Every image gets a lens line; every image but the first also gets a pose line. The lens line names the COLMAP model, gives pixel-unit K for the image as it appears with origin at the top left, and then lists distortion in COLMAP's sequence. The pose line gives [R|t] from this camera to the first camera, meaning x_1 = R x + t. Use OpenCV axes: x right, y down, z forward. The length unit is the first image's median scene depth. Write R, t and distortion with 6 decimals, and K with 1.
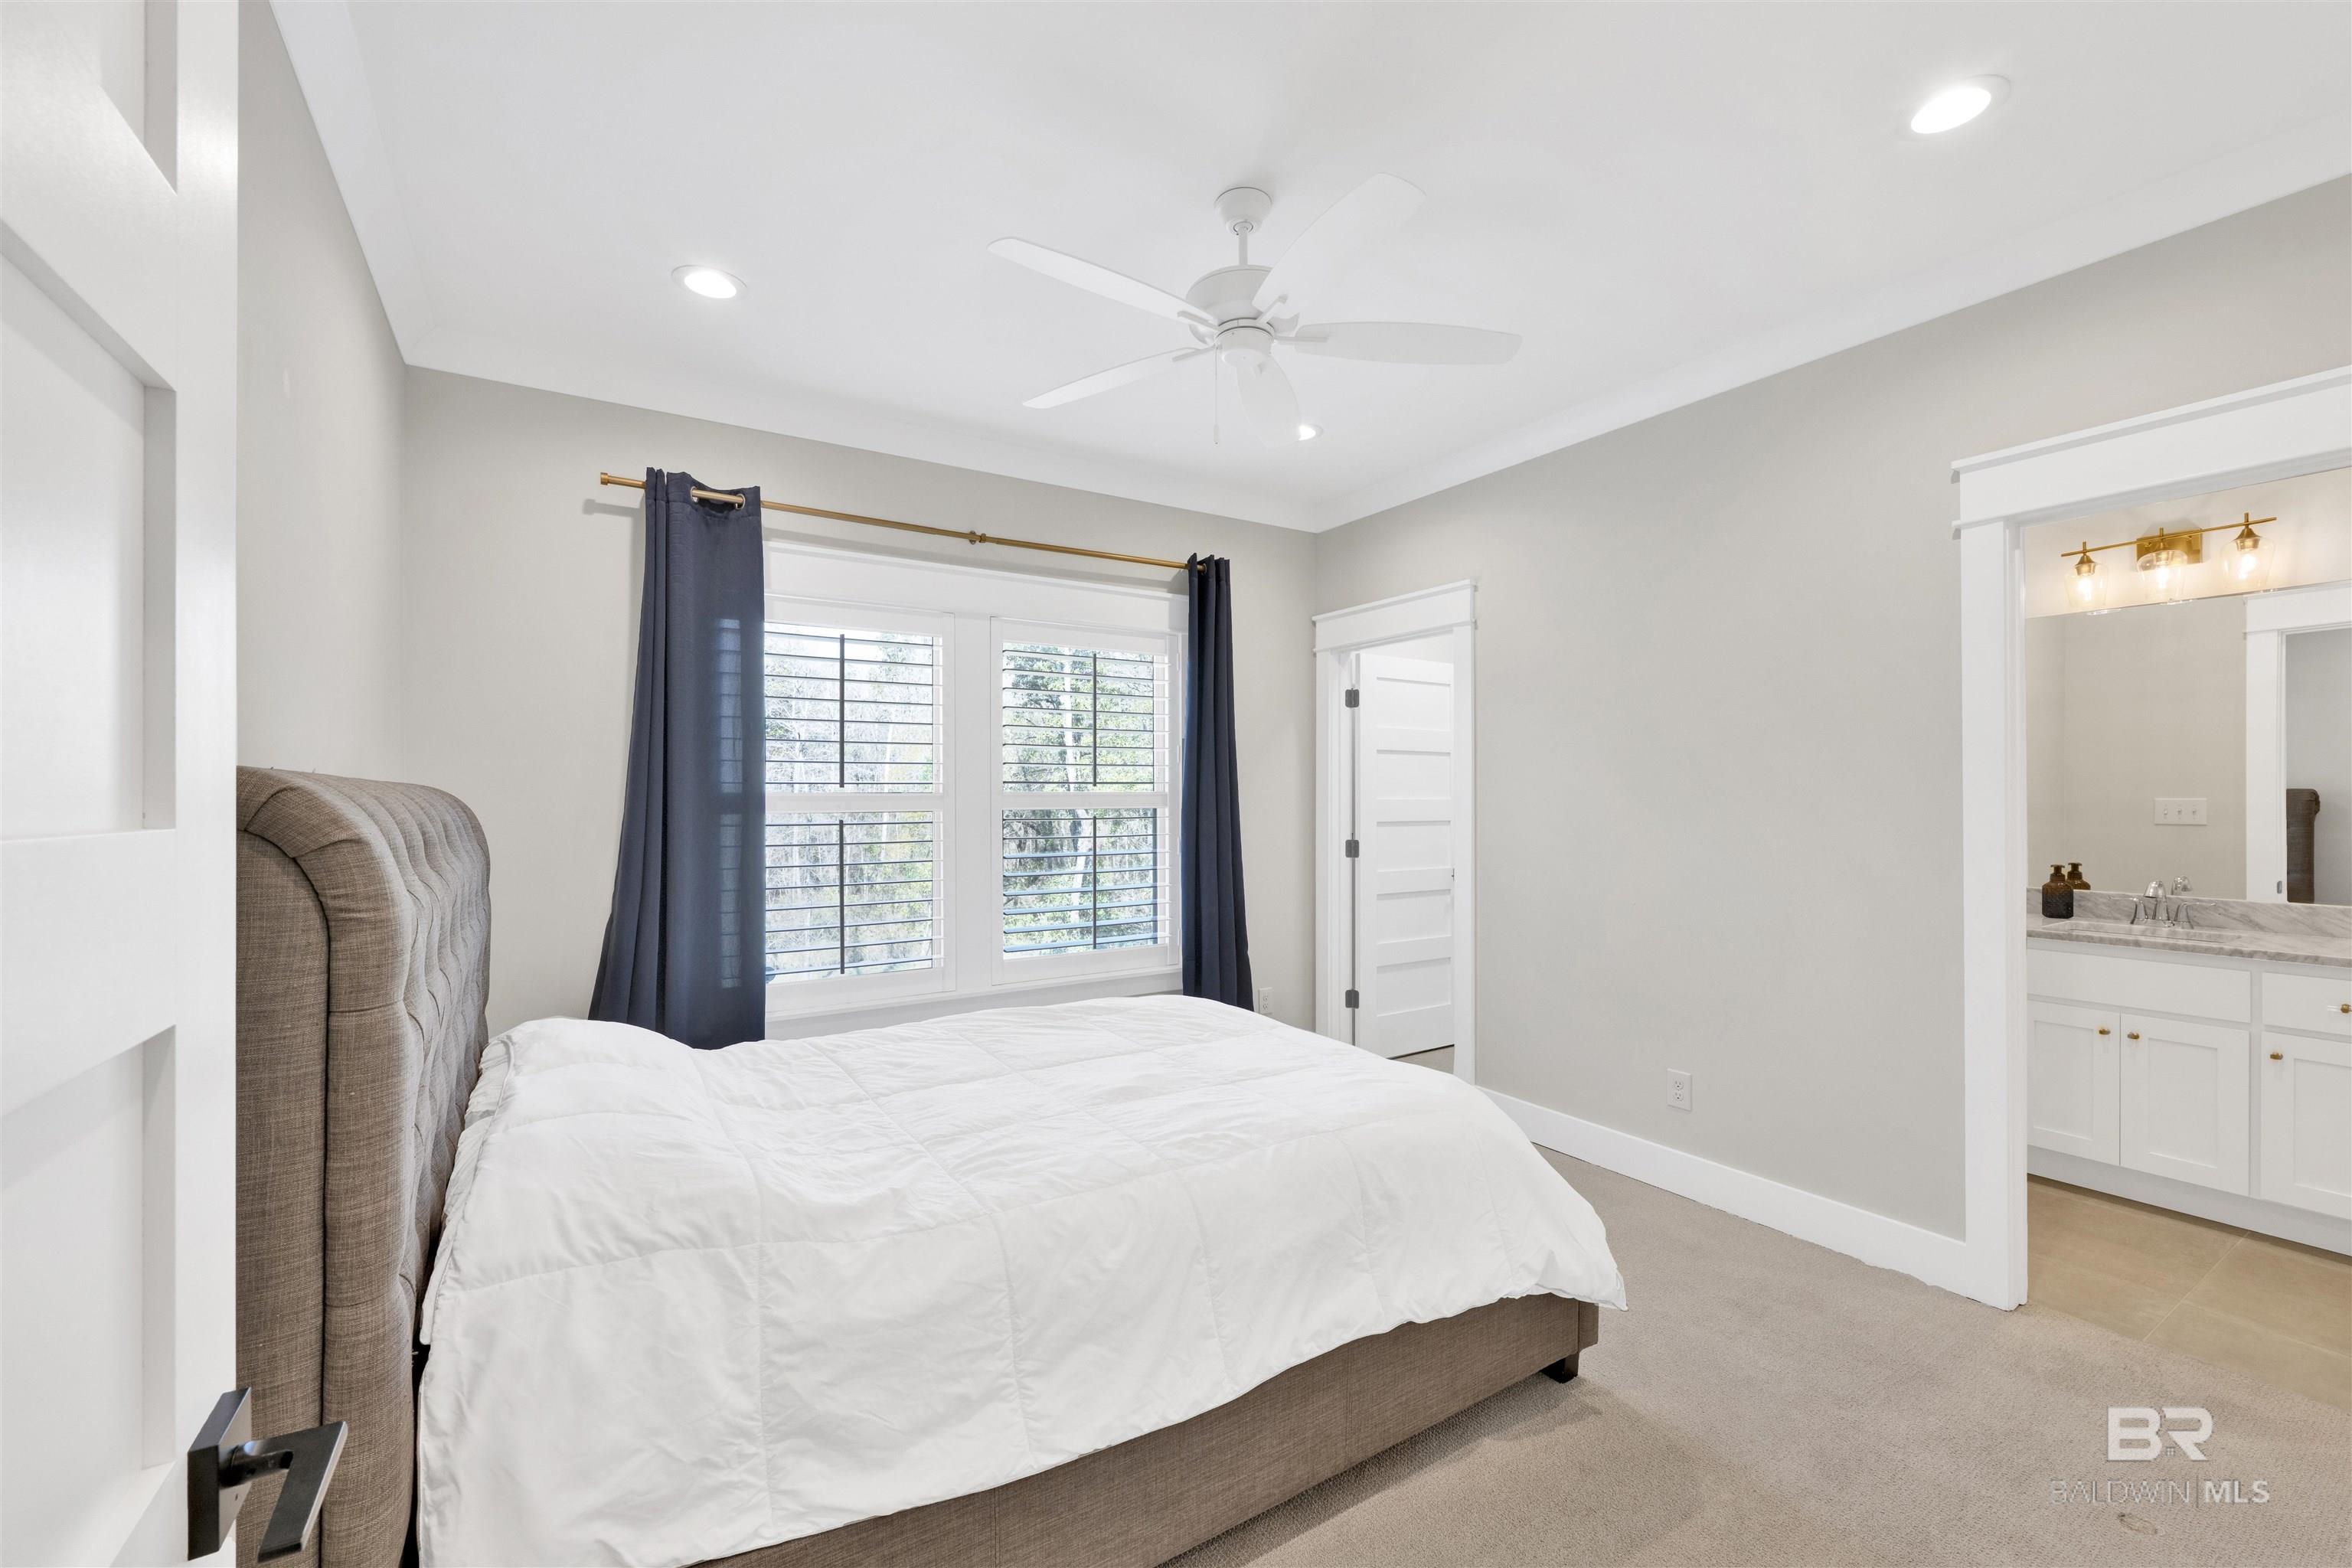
lens RADIAL K [[958.9, 0, 1166.7], [0, 958.9, 791.7], [0, 0, 1]] dist [-0.001749, 0.001091]
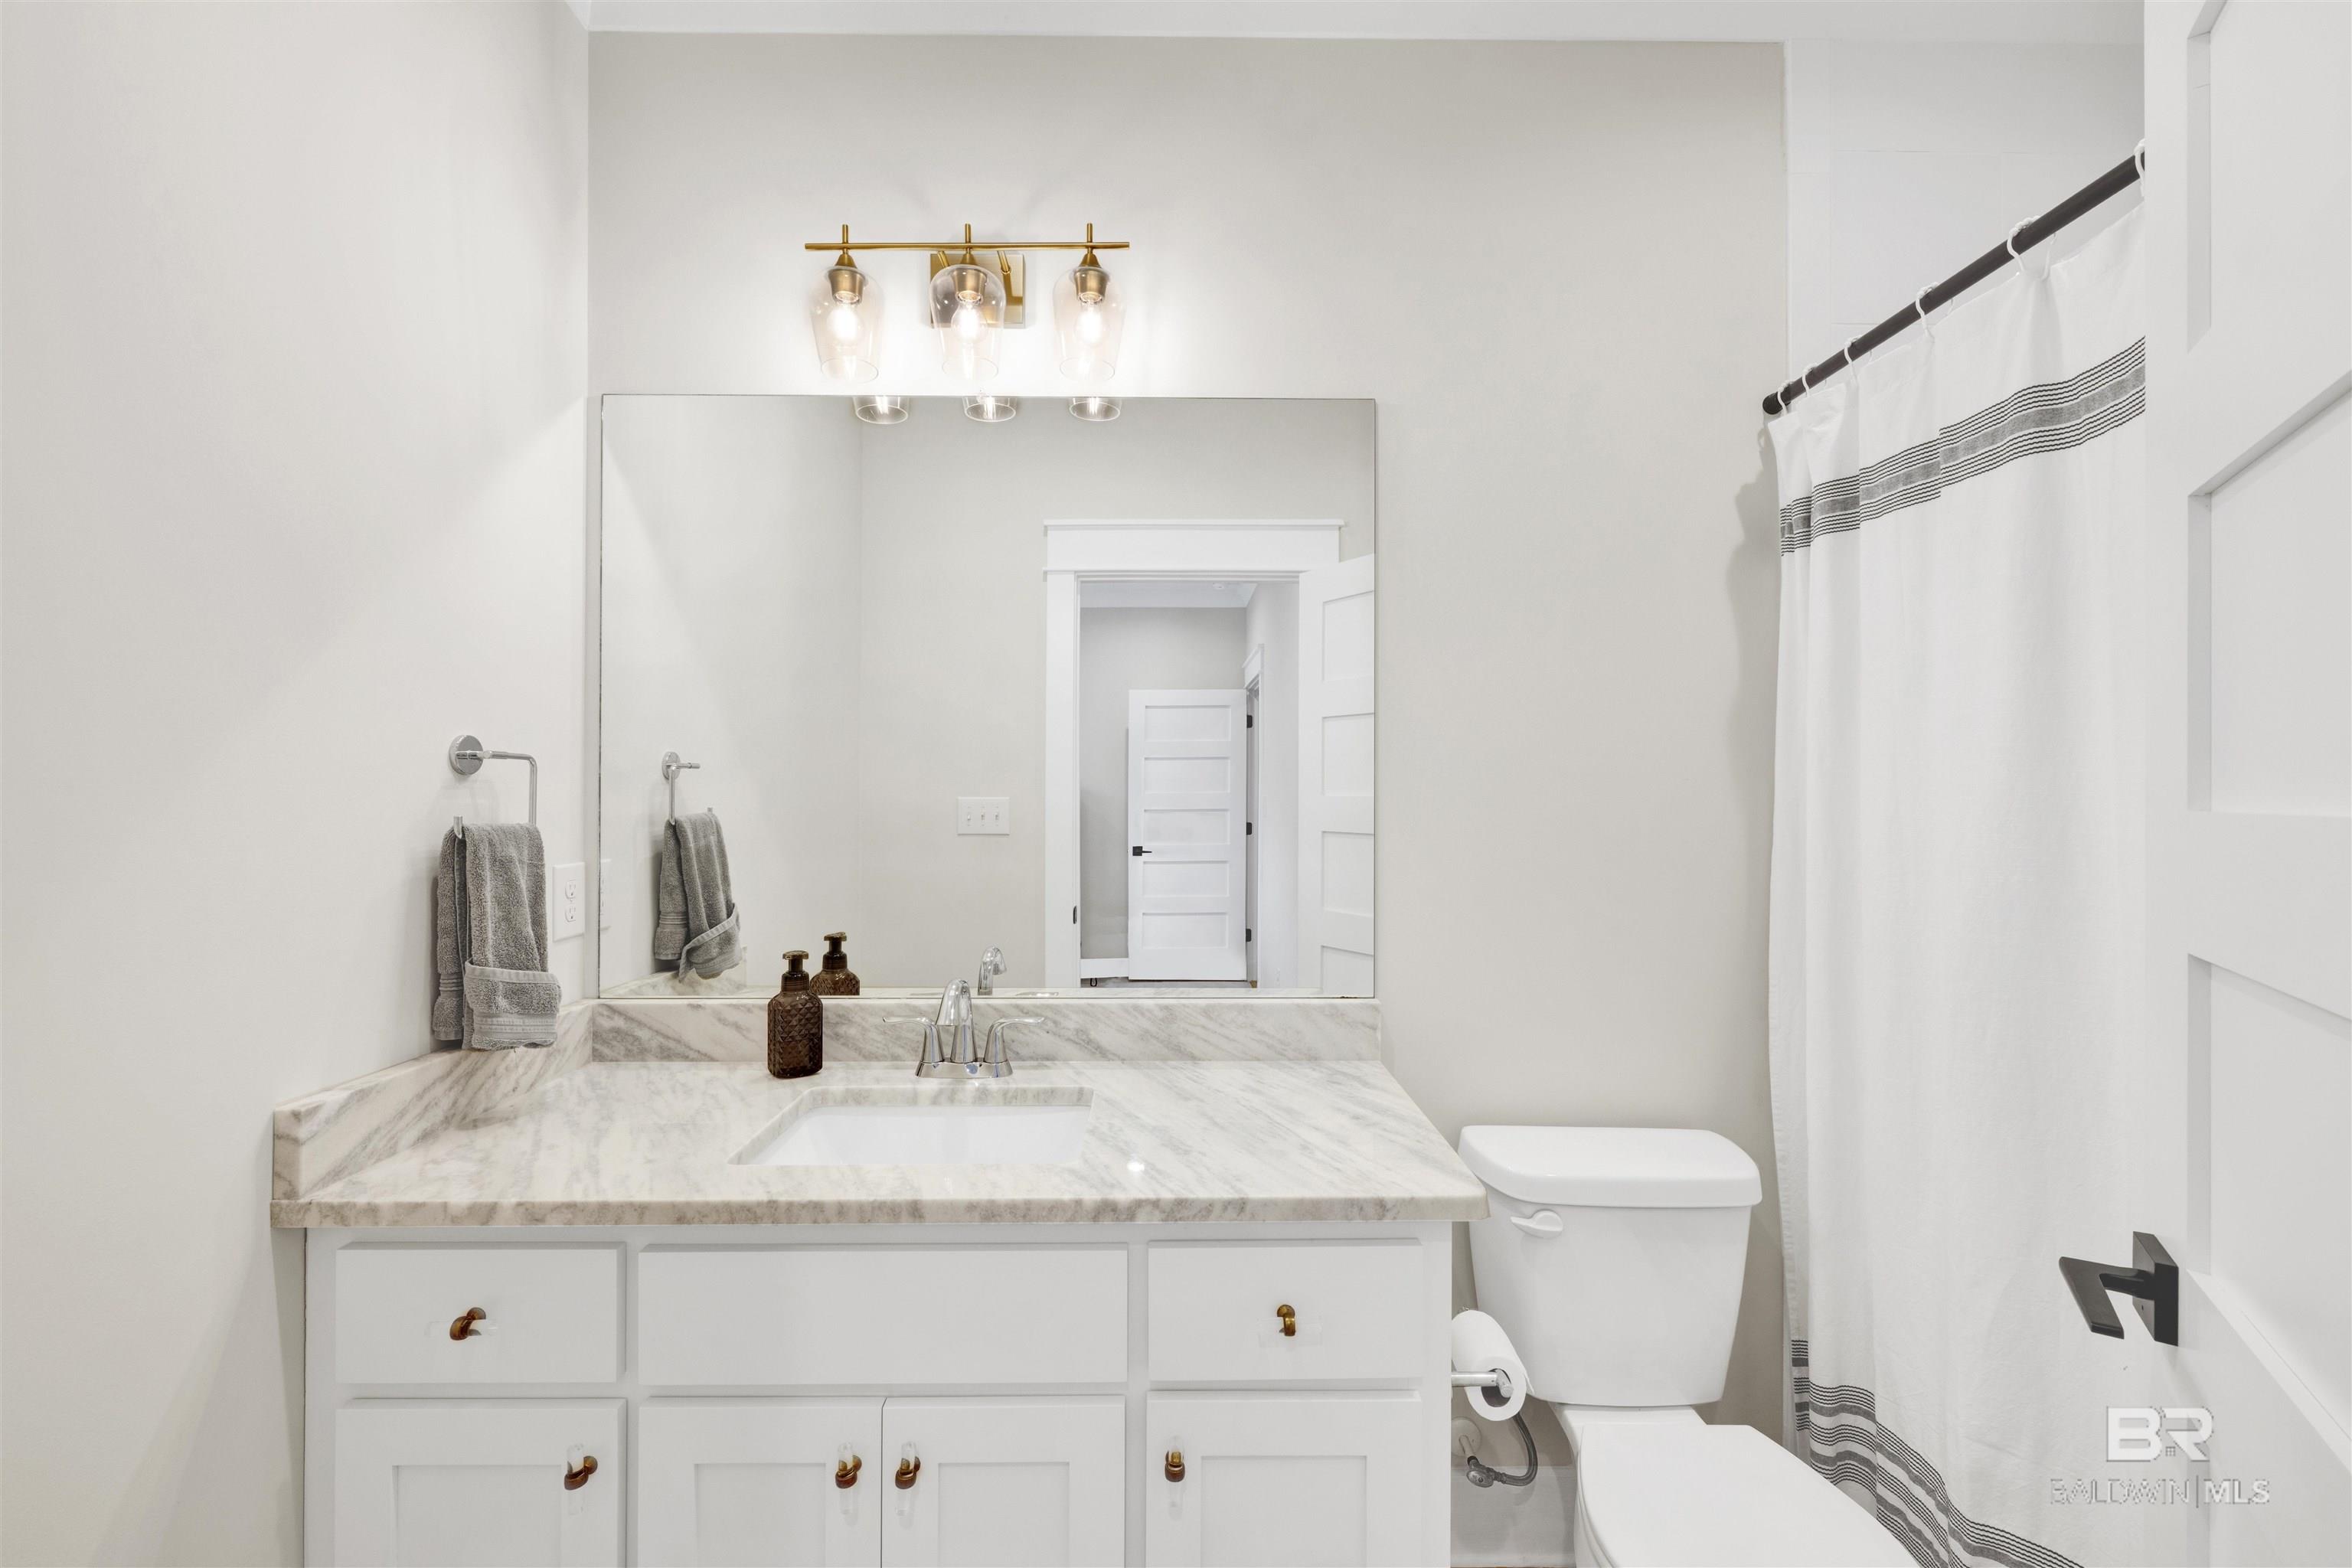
lens RADIAL K [[958.9, 0, 1190.6], [0, 958.9, 796.6], [0, 0, 1]] dist [-0.001749, 0.001091]
pose [[0.510336, -0.001990, 0.859973, 0.666042], [-0.004145, 0.999980, 0.004773, 0.002509], [-0.859965, -0.006000, 0.510318, 0.642003]]
